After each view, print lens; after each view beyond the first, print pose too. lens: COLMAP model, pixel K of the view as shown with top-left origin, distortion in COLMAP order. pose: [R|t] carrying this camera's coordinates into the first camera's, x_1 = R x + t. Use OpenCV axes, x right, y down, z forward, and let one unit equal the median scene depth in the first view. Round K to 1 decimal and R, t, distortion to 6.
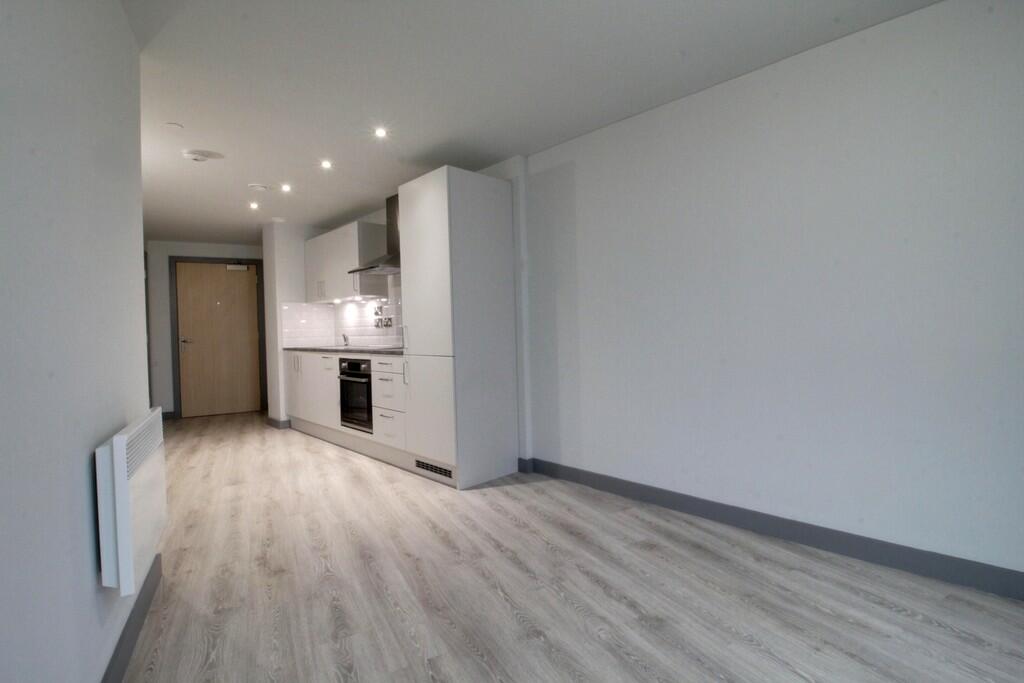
lens RADIAL K [[473.3, 0, 511.5], [0, 473.3, 334.7], [0, 0, 1]] dist [-0.000599, -0.000461]
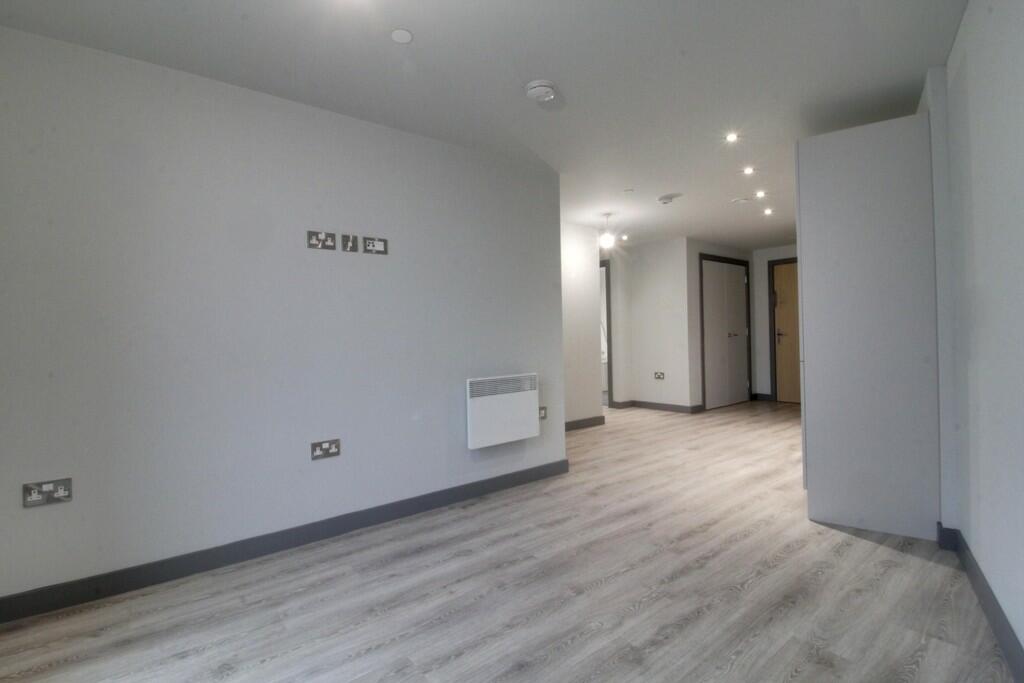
lens RADIAL K [[473.3, 0, 511.5], [0, 473.3, 334.7], [0, 0, 1]] dist [-0.000599, -0.000461]
pose [[0.181477, 0.017671, -0.983236, 0.632201], [0.004207, 0.999815, 0.018745, -0.019654], [0.983386, -0.007538, 0.181369, 0.333610]]
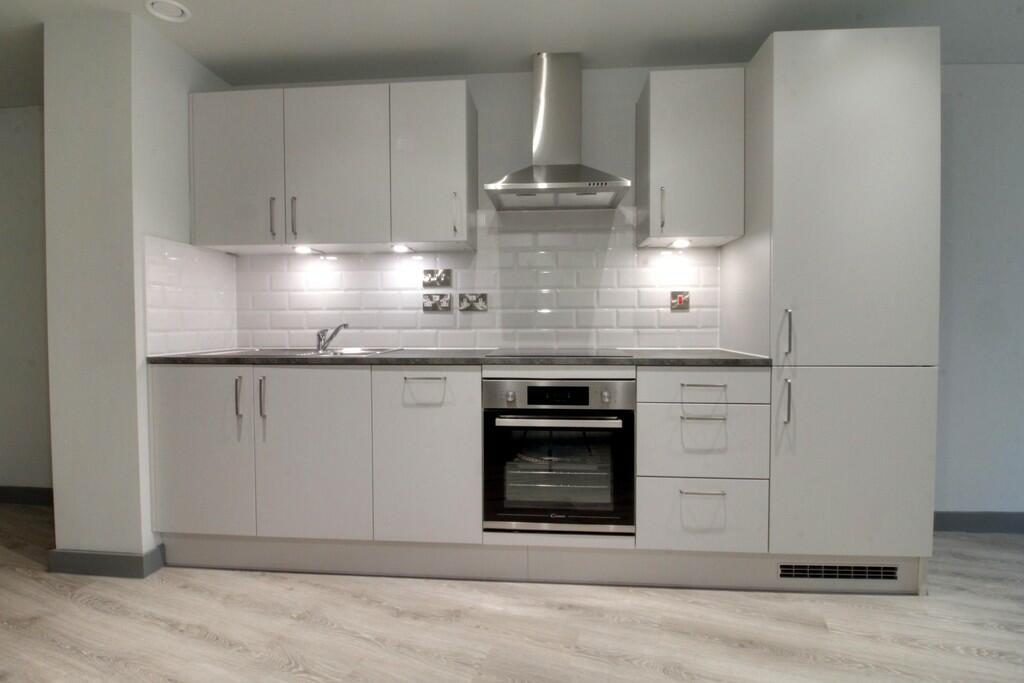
lens RADIAL K [[485.8, 0, 504.3], [0, 485.8, 338.2], [0, 0, 1]] dist [-0.000070, -0.014229]
pose [[0.754368, 0.000684, 0.656452, -0.911199], [-0.008384, 0.999928, 0.008592, 0.011376], [-0.656399, -0.011985, 0.754319, 0.923045]]
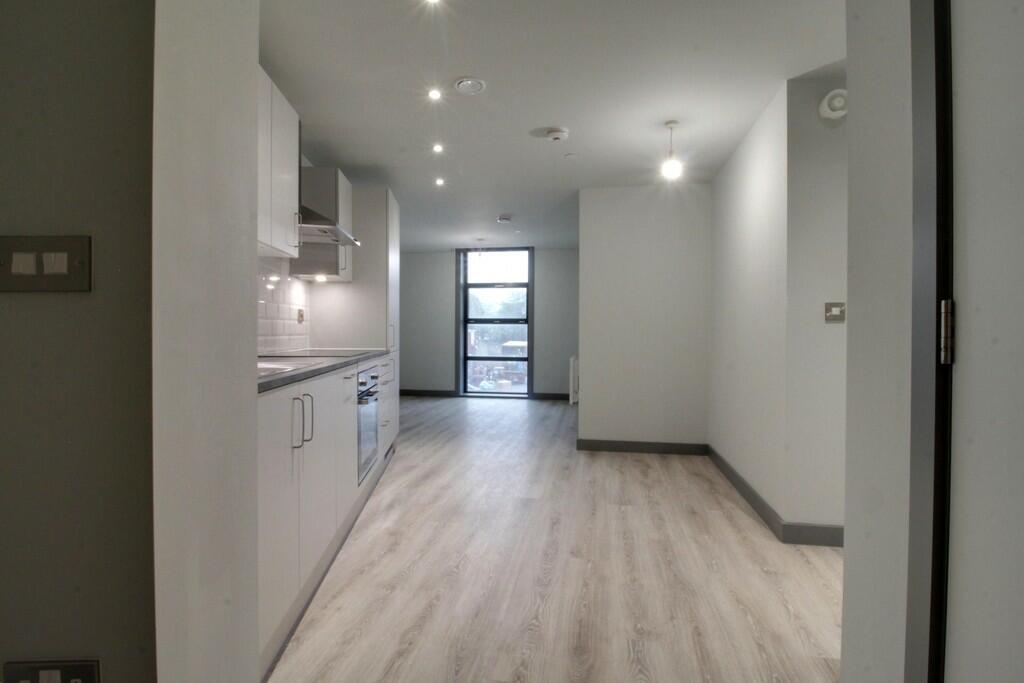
lens RADIAL K [[498.3, 0, 512.8], [0, 498.3, 335.6], [0, 0, 1]] dist [-0.001170, -0.000354]
pose [[-0.787554, 0.017792, 0.615989, -1.268072], [0.024701, 0.999691, 0.002706, 0.009387], [-0.615751, 0.017347, -0.787750, 1.935293]]
